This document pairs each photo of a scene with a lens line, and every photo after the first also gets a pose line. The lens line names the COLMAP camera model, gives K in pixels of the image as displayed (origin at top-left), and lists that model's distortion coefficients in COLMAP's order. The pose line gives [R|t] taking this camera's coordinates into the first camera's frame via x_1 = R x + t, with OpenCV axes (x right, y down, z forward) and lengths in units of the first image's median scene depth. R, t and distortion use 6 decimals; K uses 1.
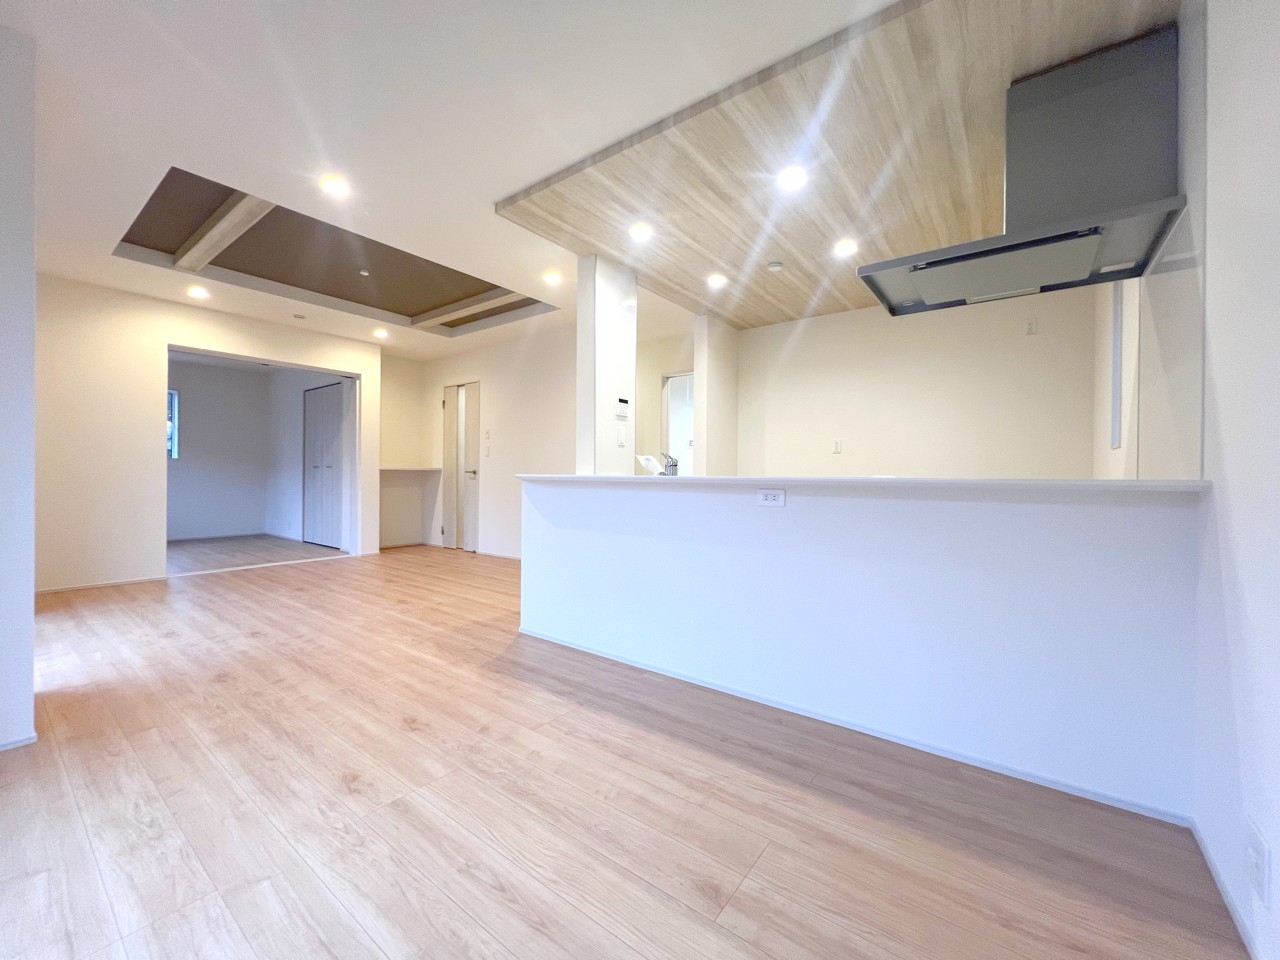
lens RADIAL K [[510.0, 0, 637.2], [0, 510.0, 473.7], [0, 0, 1]] dist [-0.001219, 0.000464]
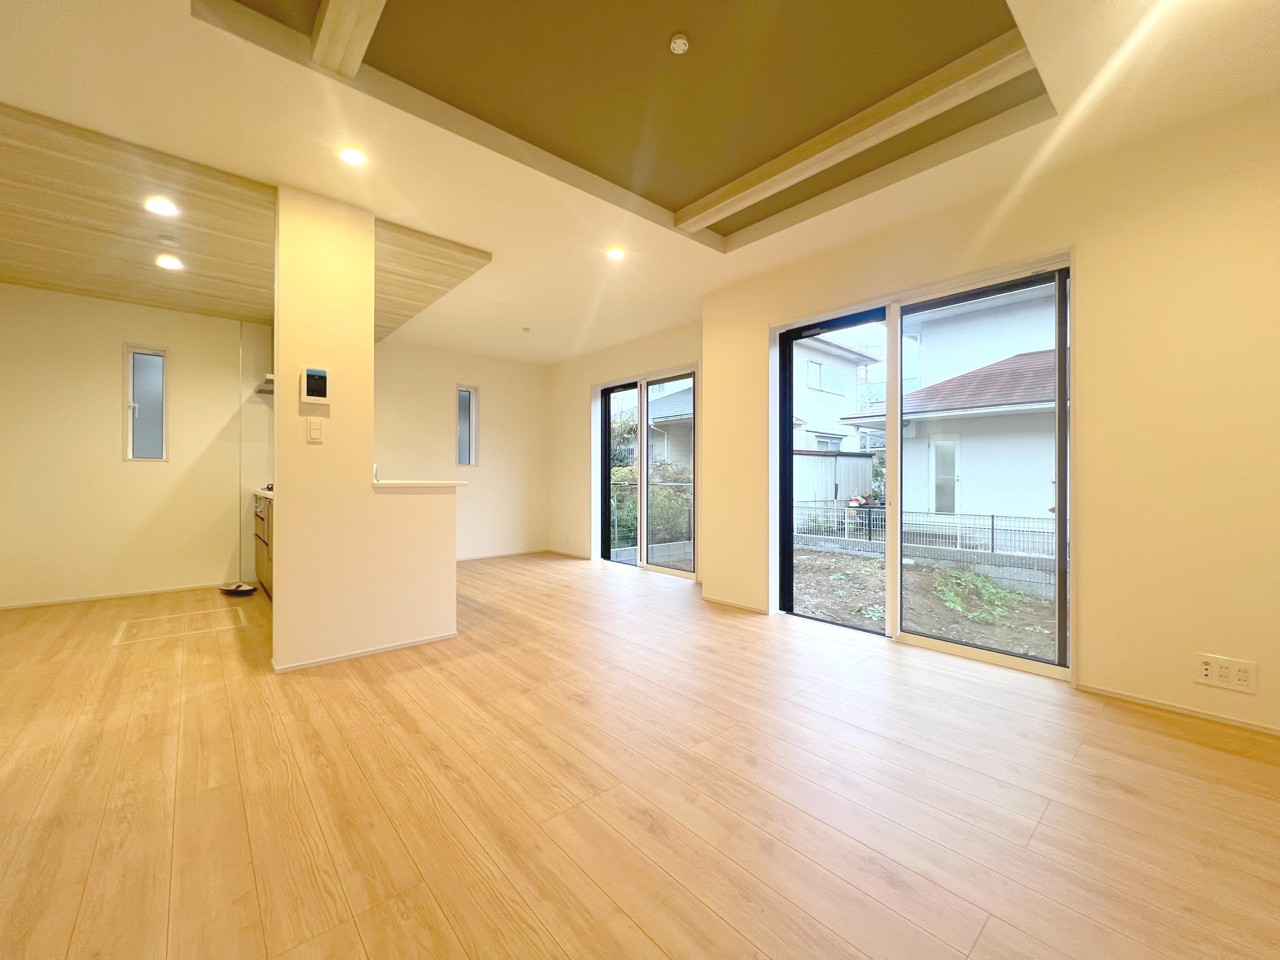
lens RADIAL K [[510.0, 0, 639.3], [0, 510.0, 471.7], [0, 0, 1]] dist [-0.001219, 0.000464]
pose [[-0.979971, -0.004080, 0.199101, -0.820384], [-0.007428, 0.999843, -0.016072, -0.006550], [-0.199004, -0.017229, -0.979847, 2.008203]]
